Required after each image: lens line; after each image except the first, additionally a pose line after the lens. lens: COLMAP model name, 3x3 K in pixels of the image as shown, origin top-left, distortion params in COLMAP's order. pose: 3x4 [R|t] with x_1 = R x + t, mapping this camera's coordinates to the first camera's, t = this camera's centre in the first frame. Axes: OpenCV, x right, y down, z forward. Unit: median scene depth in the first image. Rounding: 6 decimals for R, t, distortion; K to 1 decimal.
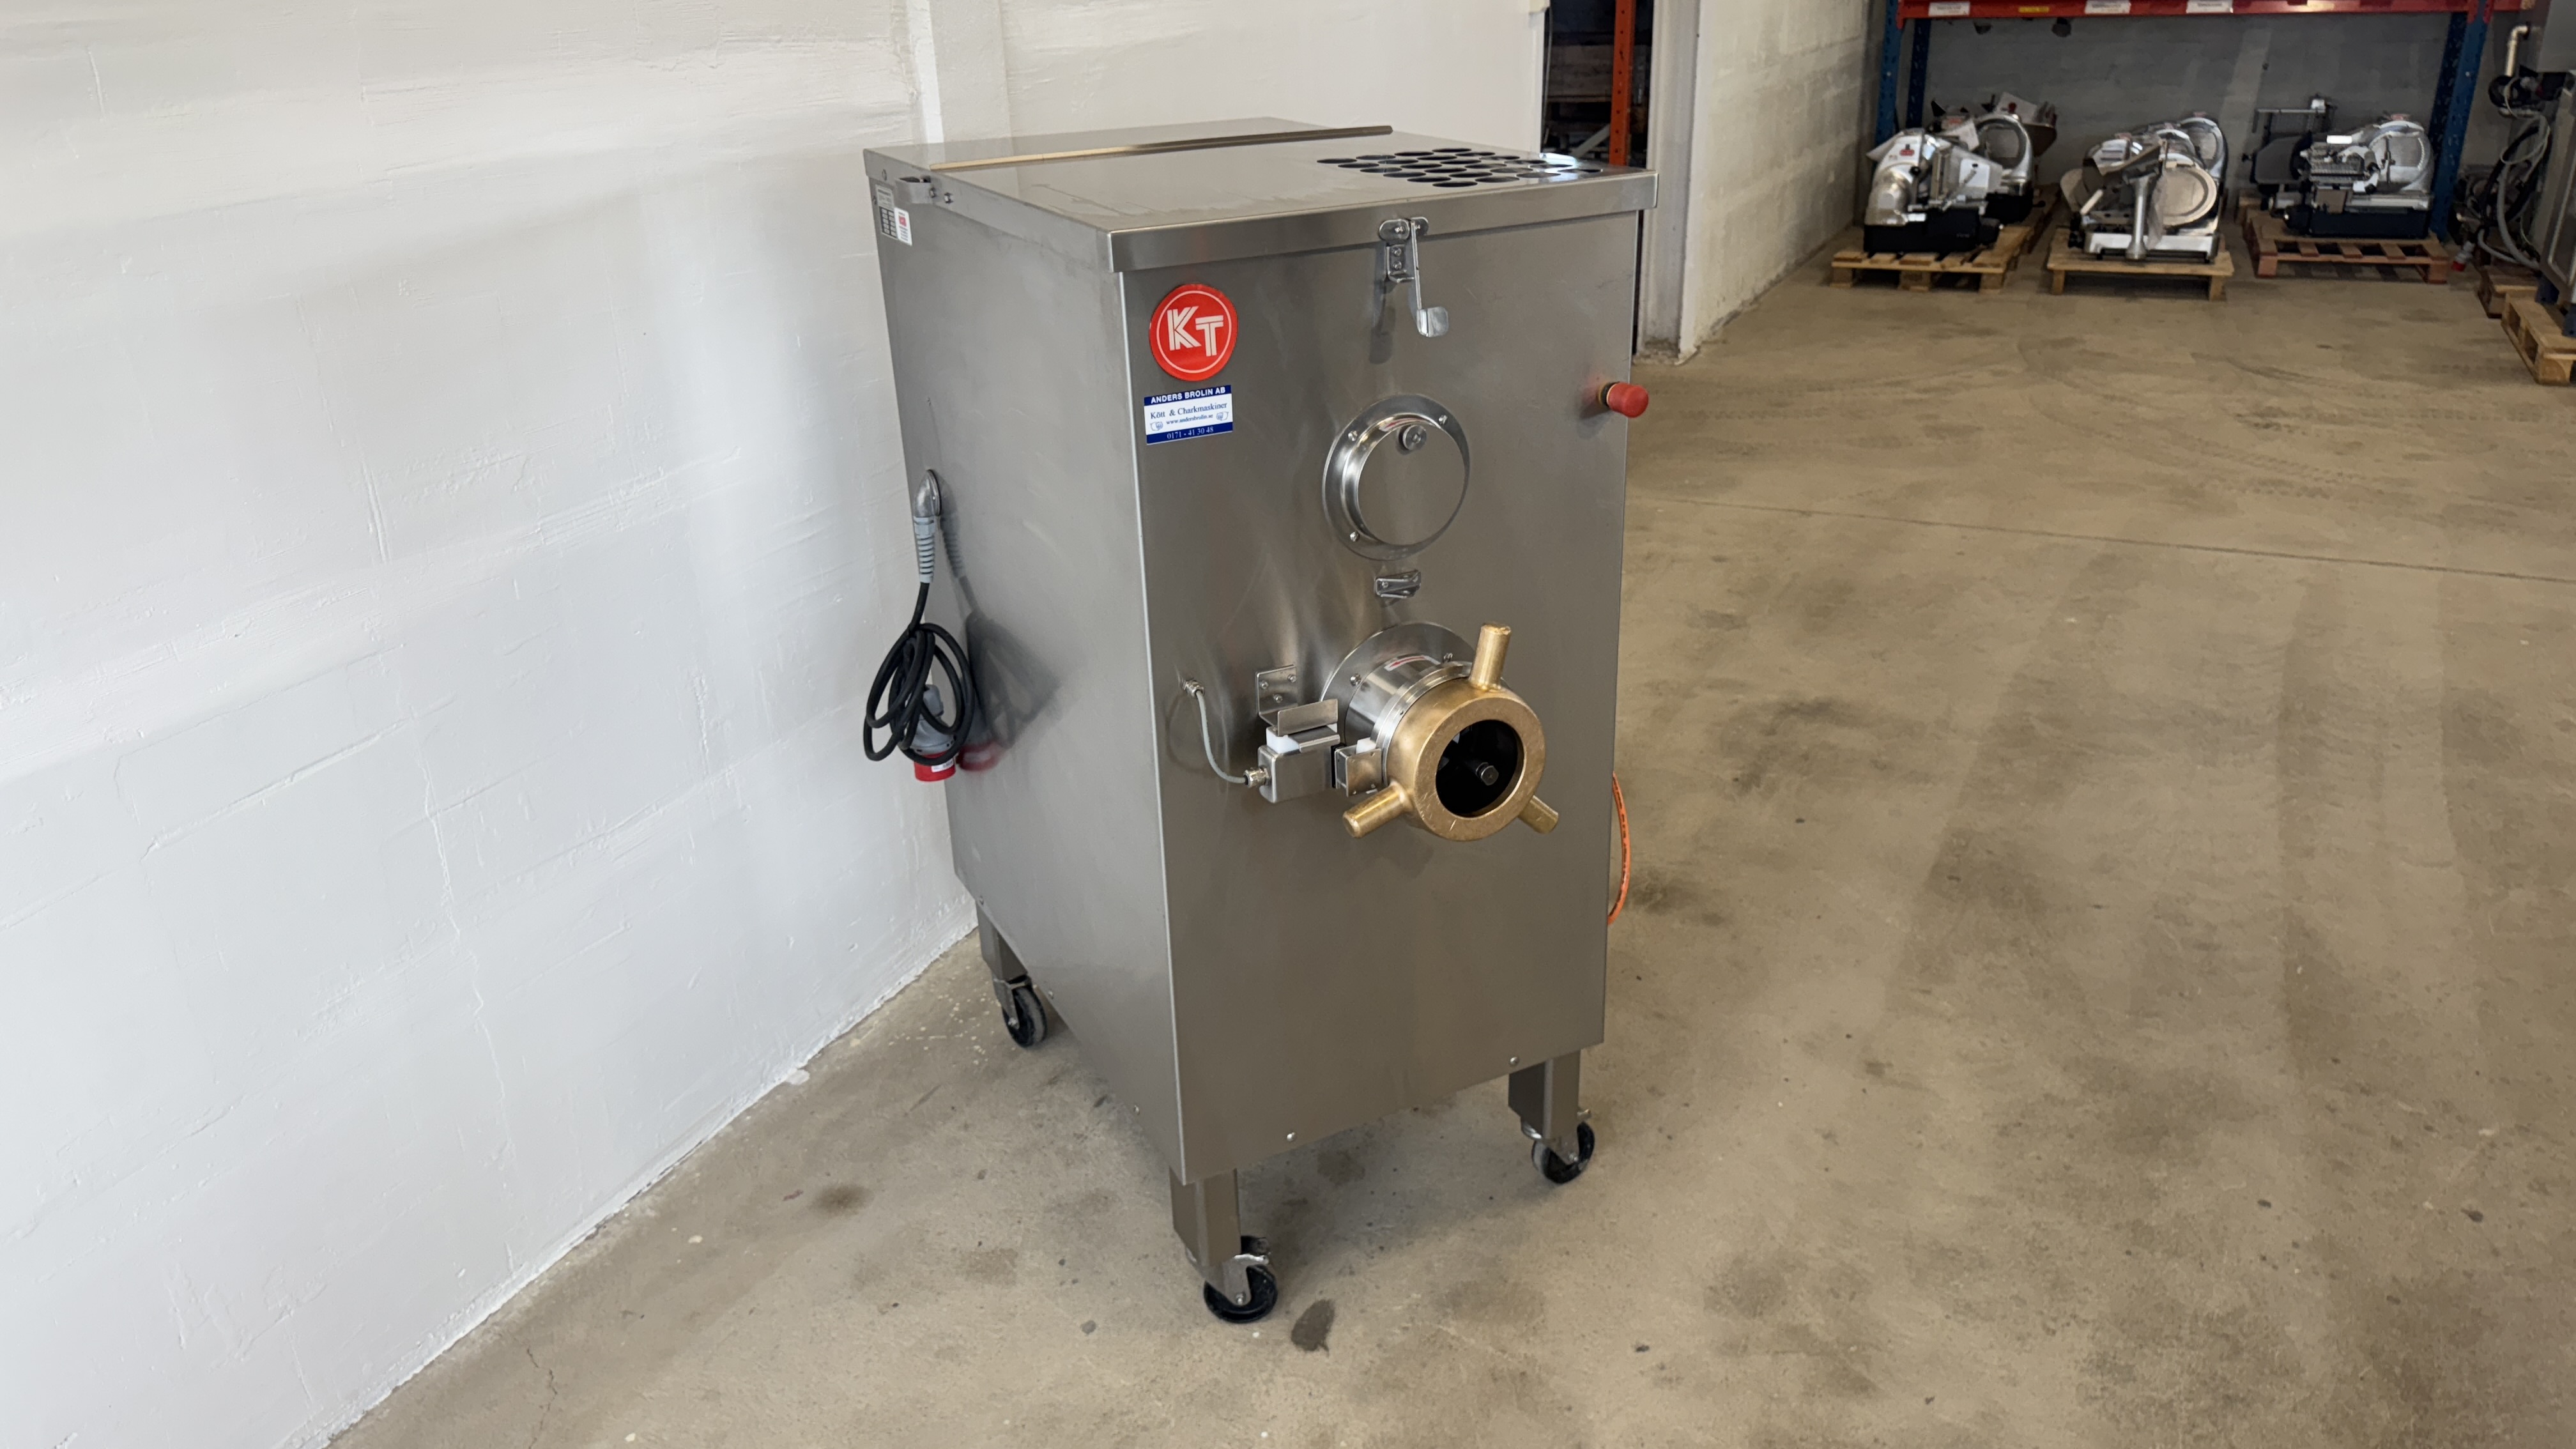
lens RADIAL K [[1852.3, 0, 1317.7], [0, 1852.3, 733.2], [0, 0, 1]] dist [0.038407, -0.082164]
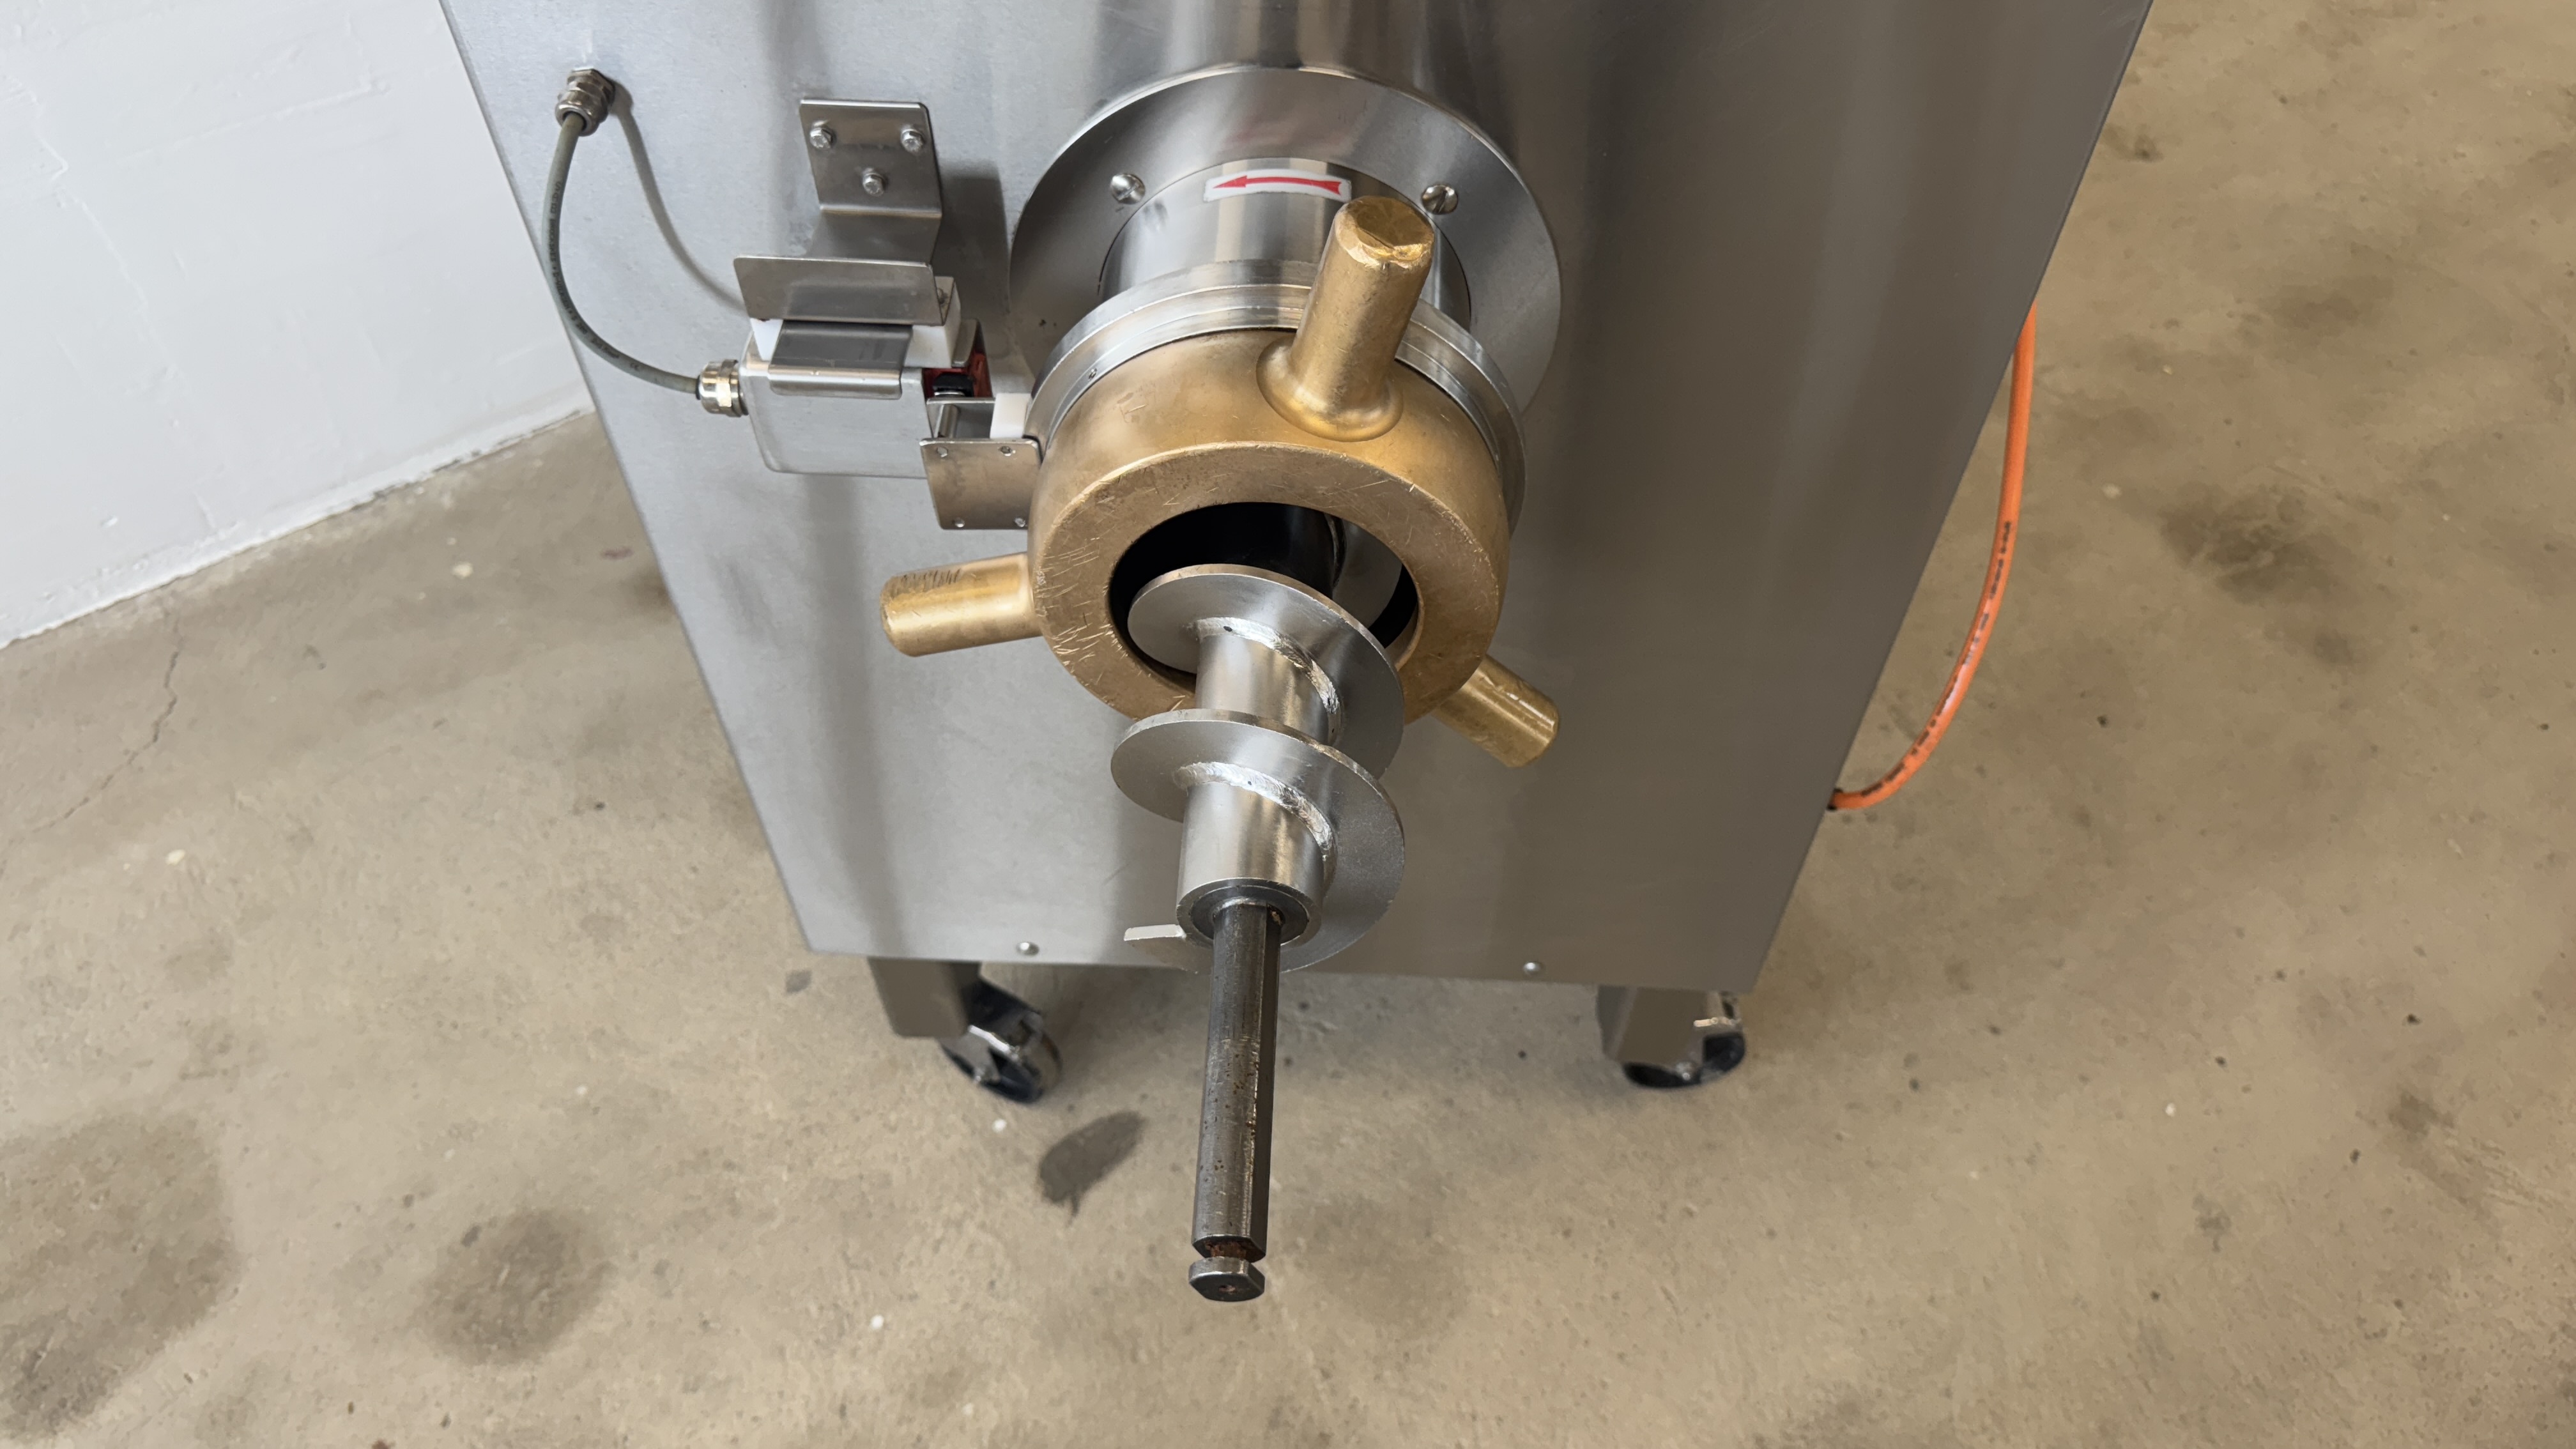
lens RADIAL K [[1852.3, 0, 1317.7], [0, 1852.3, 733.2], [0, 0, 1]] dist [0.038407, -0.082164]
pose [[0.861436, 0.421358, -0.283524, 0.164738], [-0.233923, 0.824711, 0.514909, -0.110923], [0.450787, -0.377239, 0.809001, 0.574825]]
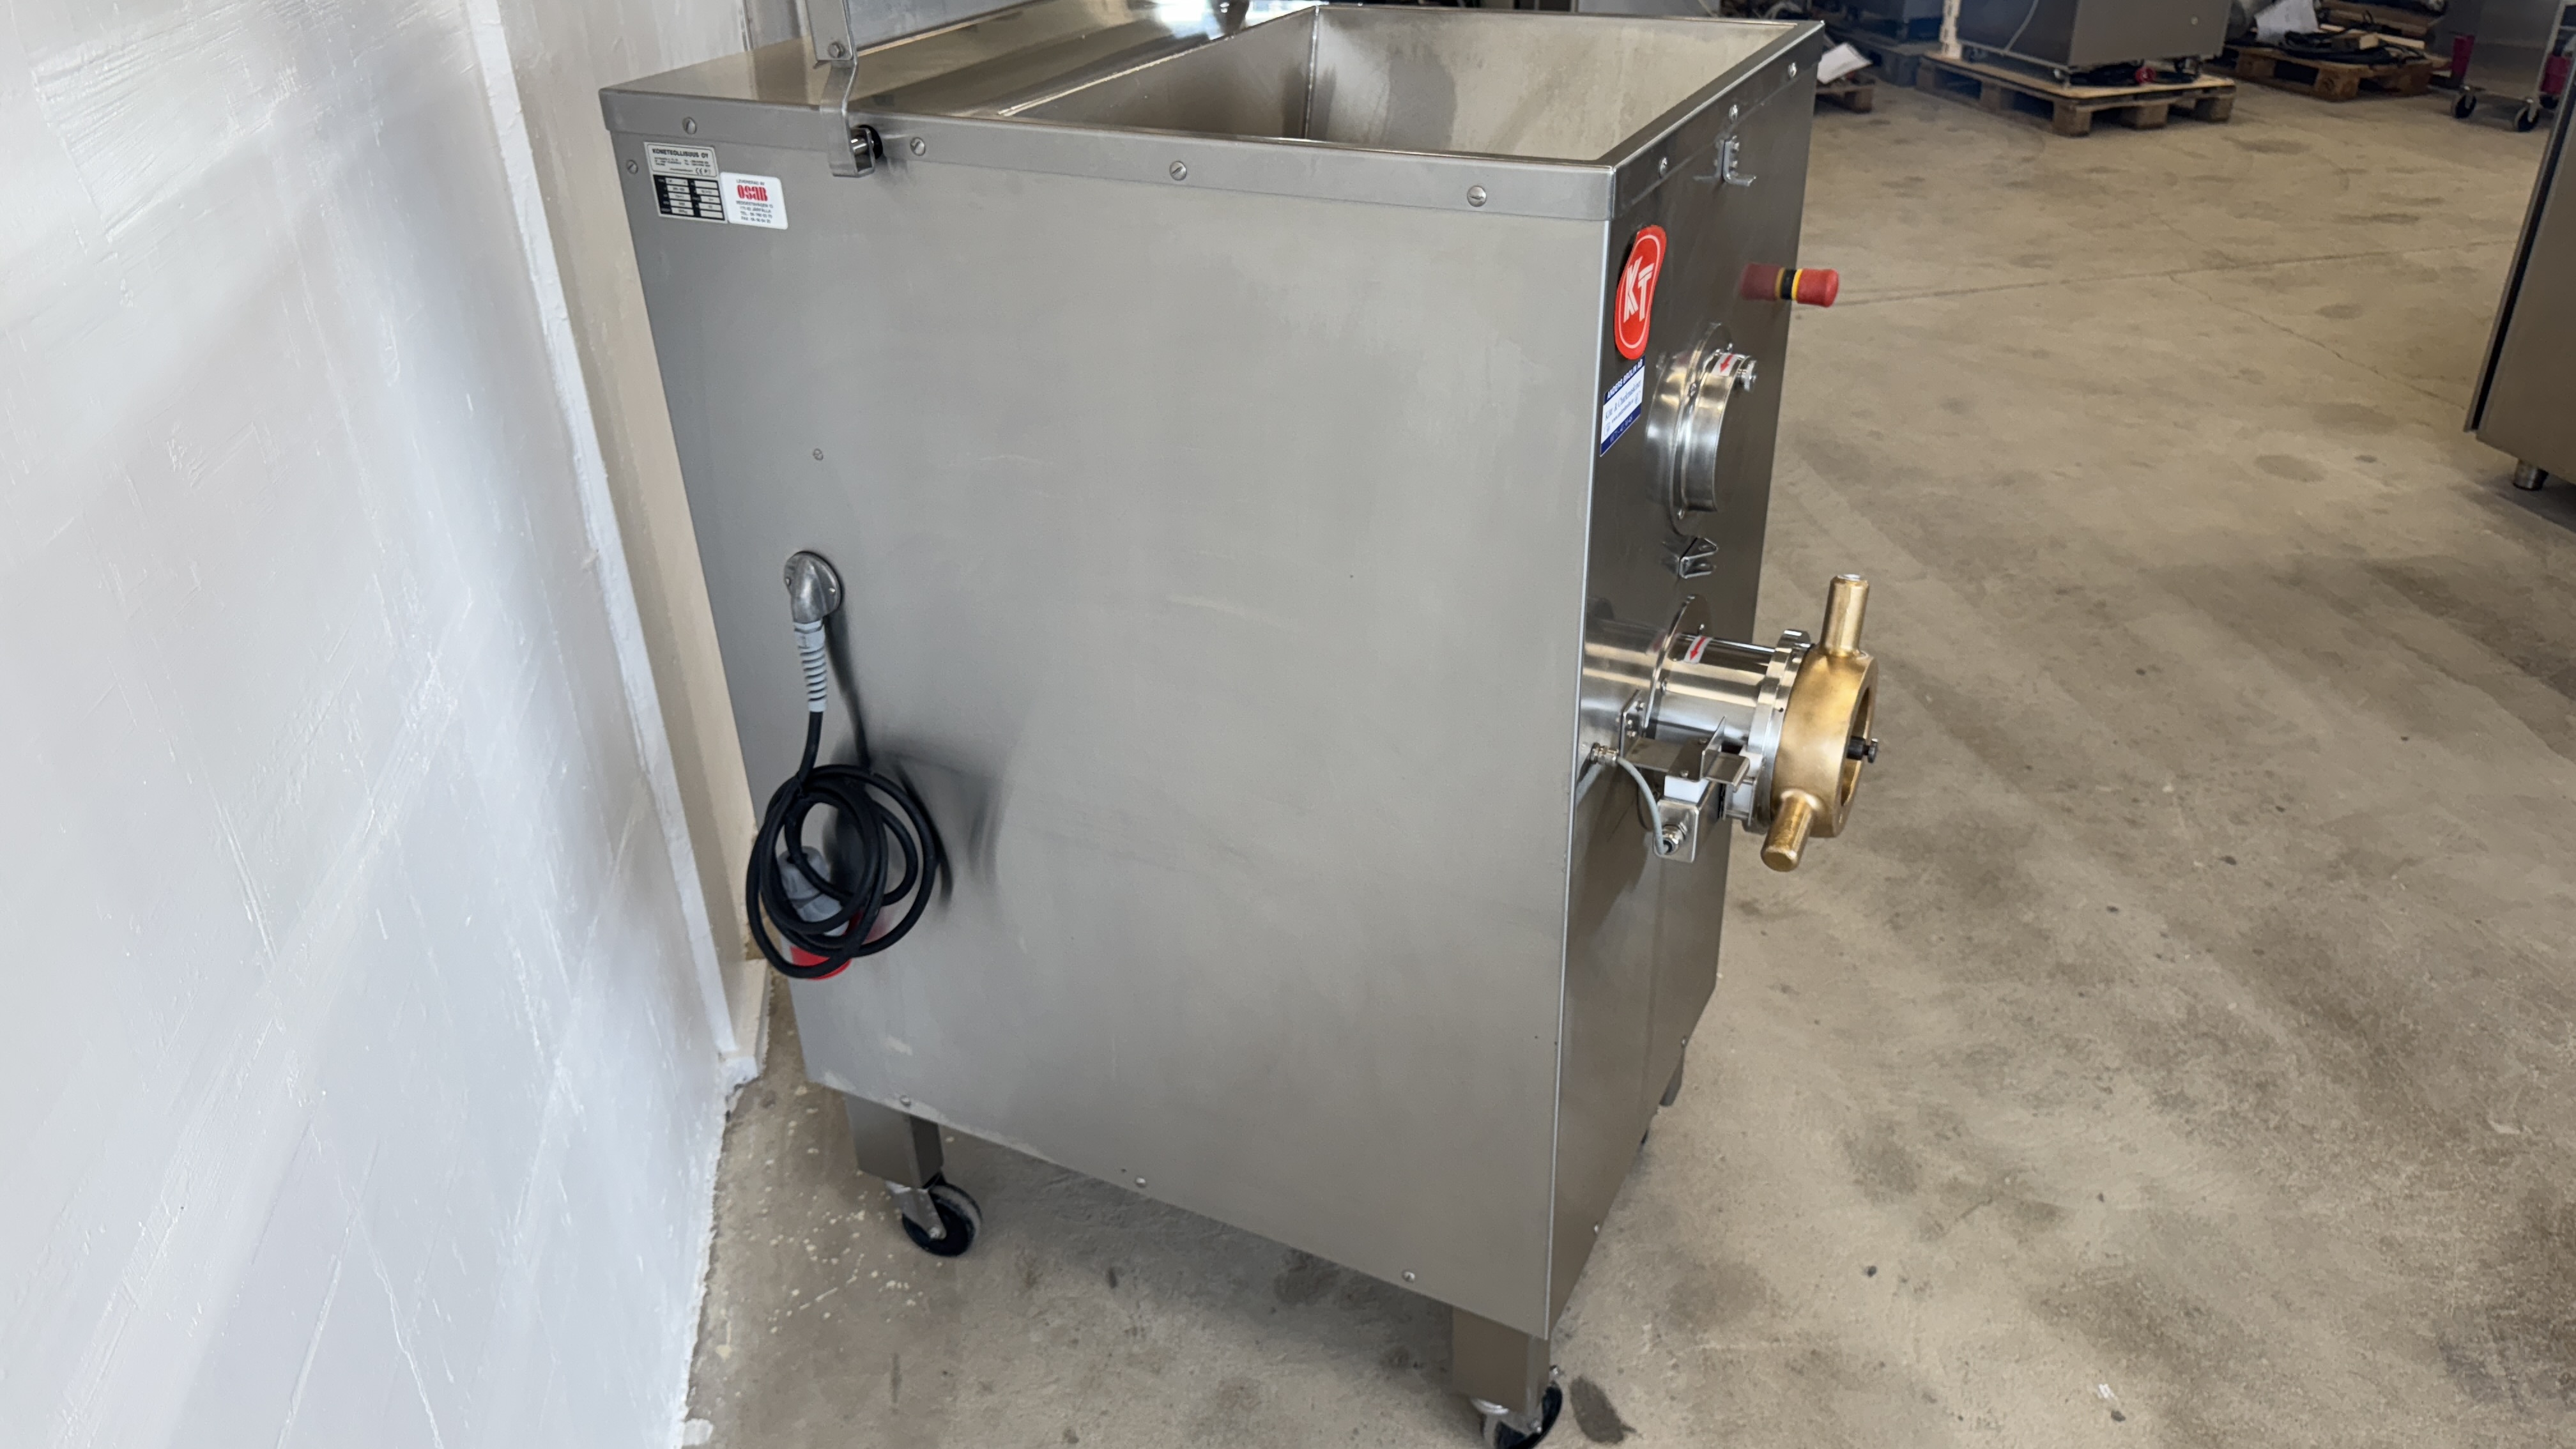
lens RADIAL K [[1852.3, 0, 1317.7], [0, 1852.3, 733.2], [0, 0, 1]] dist [0.038407, -0.082164]
pose [[0.803881, -0.284386, 0.522398, -0.445863], [0.239320, 0.958709, 0.153634, -0.140522], [-0.544519, 0.001517, 0.838747, 0.329052]]
